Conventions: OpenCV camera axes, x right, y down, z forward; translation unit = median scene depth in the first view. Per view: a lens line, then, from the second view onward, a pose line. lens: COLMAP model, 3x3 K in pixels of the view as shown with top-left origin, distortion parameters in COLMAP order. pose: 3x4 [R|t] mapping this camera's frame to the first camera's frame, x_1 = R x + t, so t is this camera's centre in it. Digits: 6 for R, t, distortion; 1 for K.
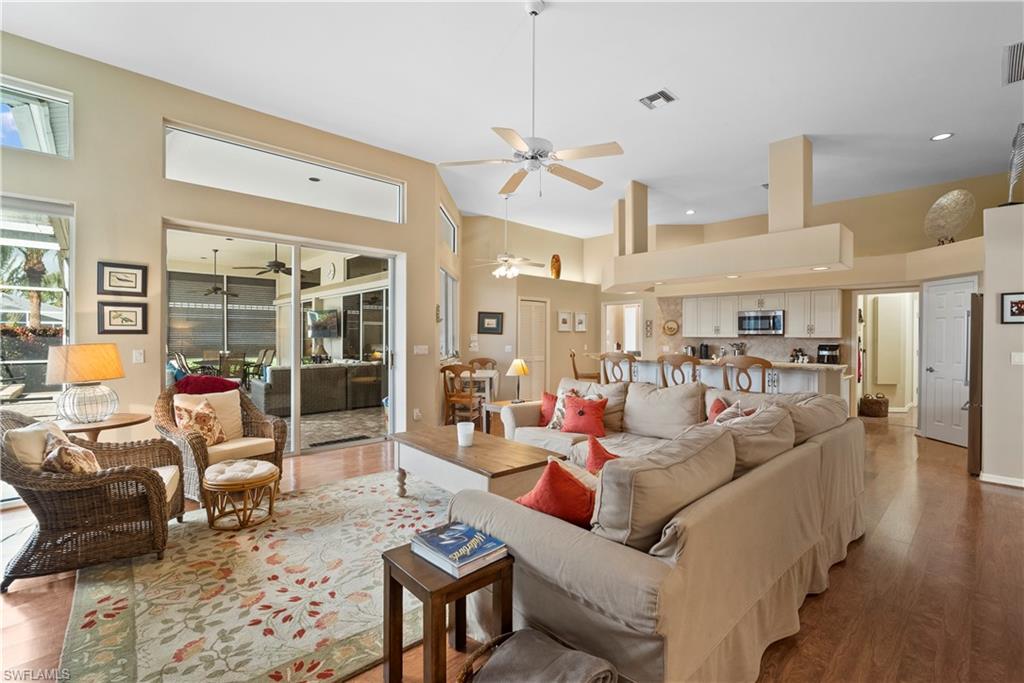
lens RADIAL K [[449.2, 0, 513.9], [0, 449.2, 344.2], [0, 0, 1]] dist [-0.012370, 0.002962]
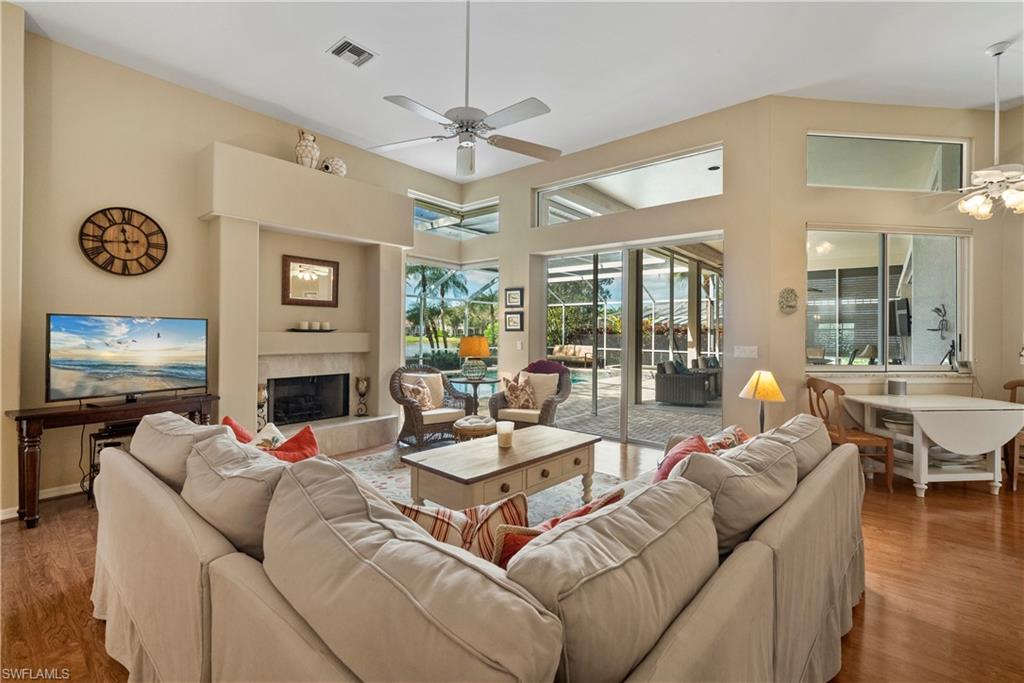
lens RADIAL K [[449.2, 0, 512.5], [0, 449.2, 331.5], [0, 0, 1]] dist [-0.012370, 0.002962]
pose [[0.121235, -0.003076, -0.992619, 0.374636], [-0.022679, 0.999726, -0.005868, -0.006231], [0.992365, 0.023223, 0.121132, 0.394615]]
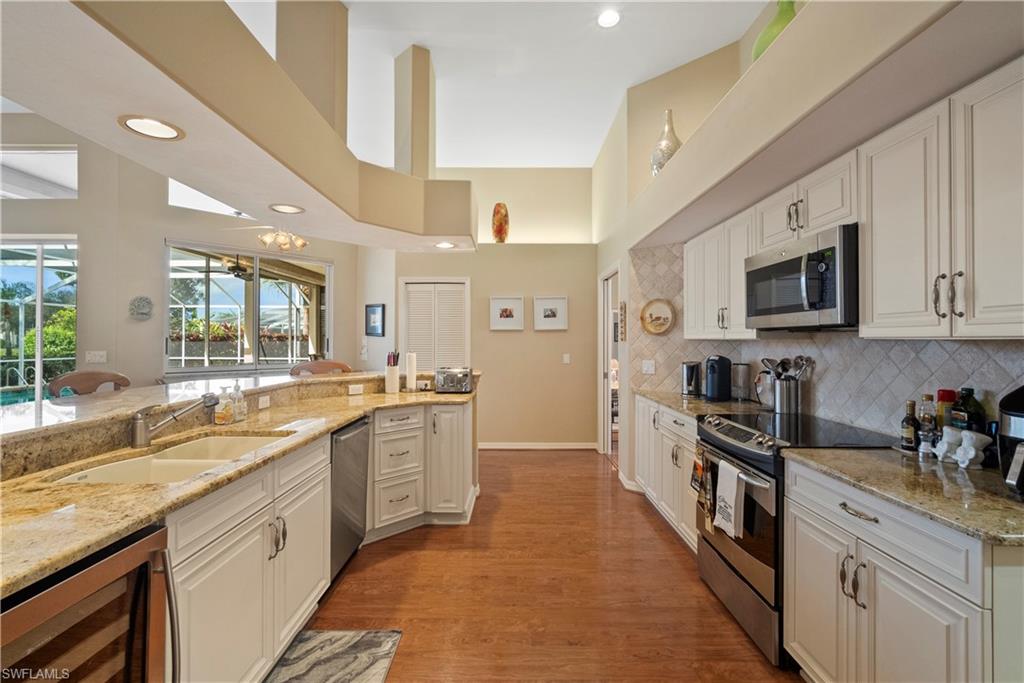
lens RADIAL K [[449.2, 0, 515.1], [0, 449.2, 337.5], [0, 0, 1]] dist [-0.012370, 0.002962]
pose [[0.729856, -0.006050, -0.683574, 0.635870], [-0.010483, 0.999744, -0.020041, -0.009345], [0.683521, 0.021793, 0.729606, 0.707039]]
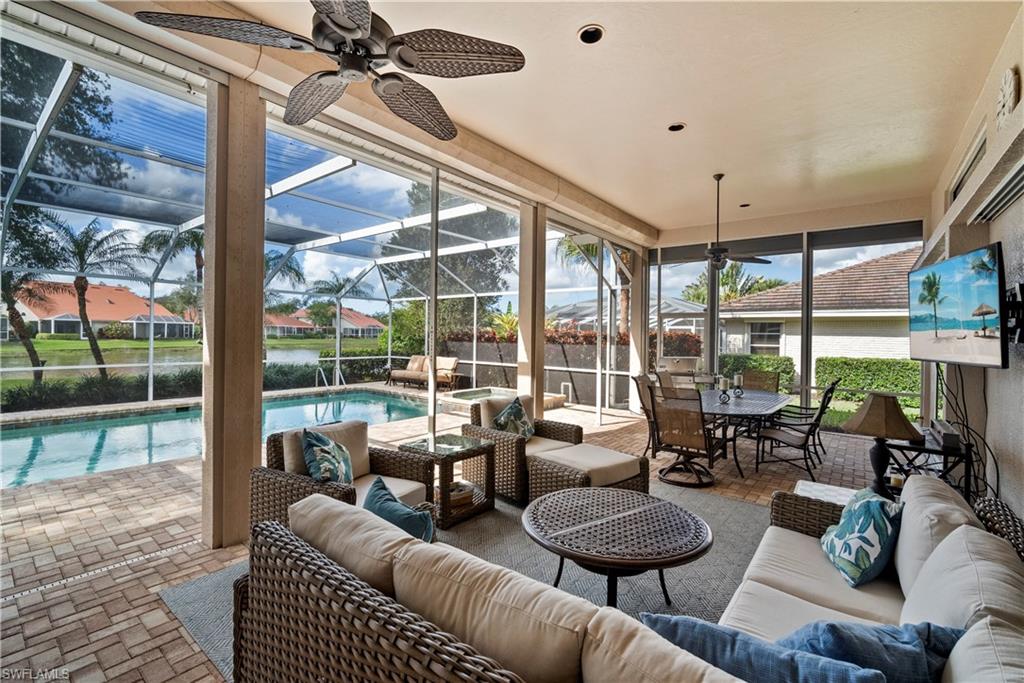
lens RADIAL K [[449.2, 0, 512.0], [0, 449.2, 338.6], [0, 0, 1]] dist [-0.012370, 0.002962]
pose [[0.144801, 0.007569, -0.989432, -0.310887], [-0.028612, 0.999585, 0.003459, -0.035545], [0.989047, 0.027809, 0.144958, 1.072023]]
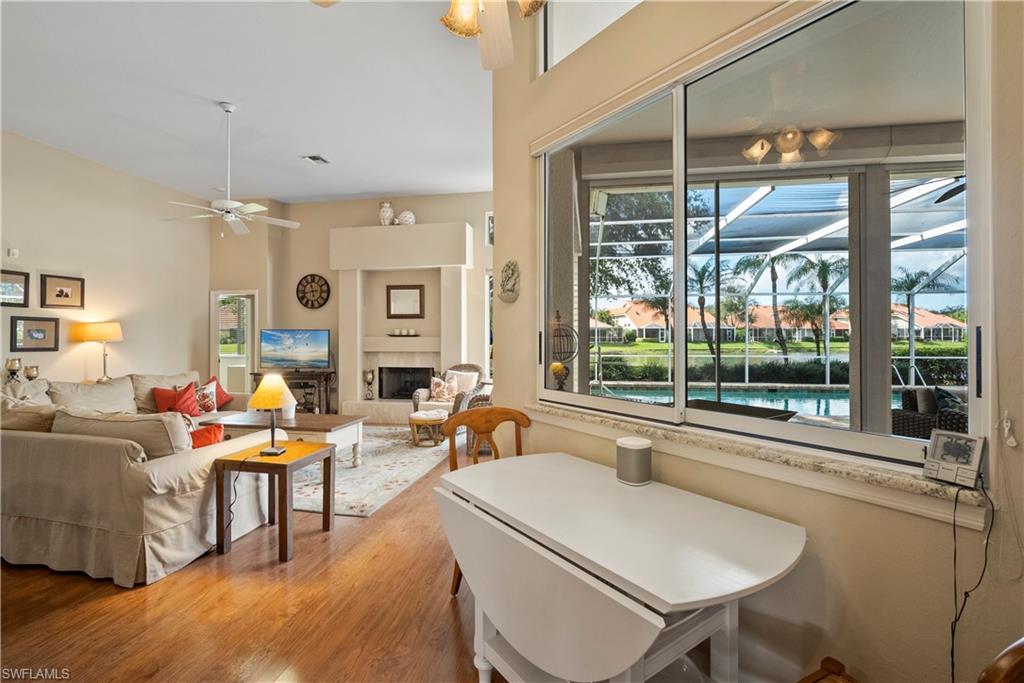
lens RADIAL K [[449.2, 0, 516.1], [0, 449.2, 334.6], [0, 0, 1]] dist [-0.012370, 0.002962]
pose [[-0.793930, -0.002214, -0.608005, 0.071523], [-0.009696, 0.999912, 0.009019, -0.018029], [0.607932, 0.013055, -0.793882, 1.079103]]
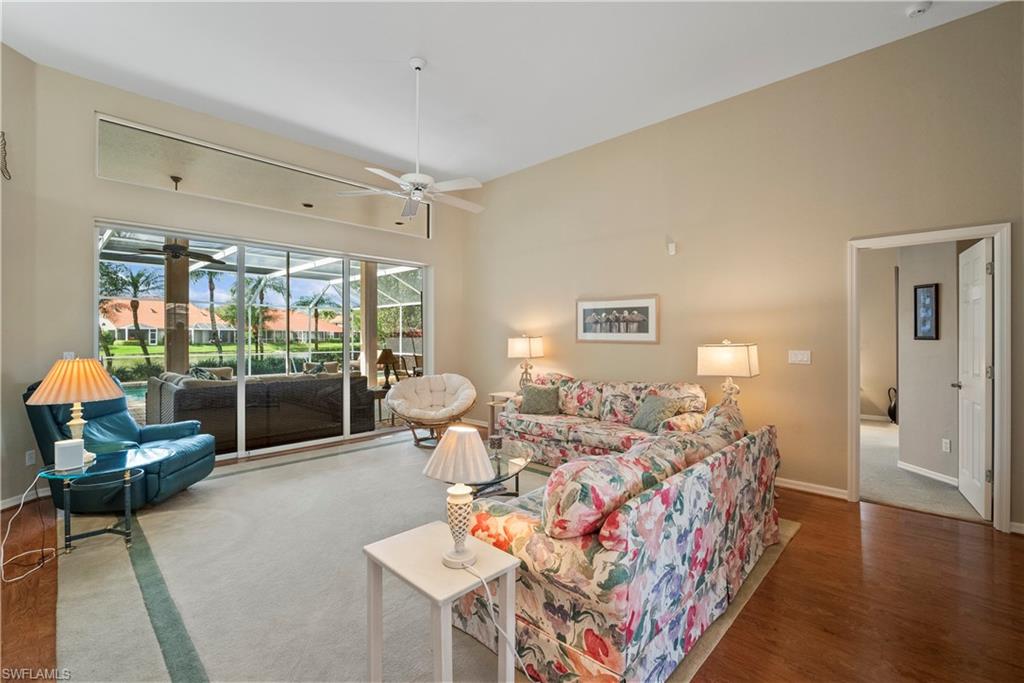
lens RADIAL K [[449.2, 0, 506.7], [0, 449.2, 335.4], [0, 0, 1]] dist [-0.012370, 0.002962]
pose [[0.047422, -0.003627, -0.998868, 0.316372], [-0.012282, 0.999916, -0.004214, -0.026937], [0.998799, 0.012468, 0.047373, 1.597024]]
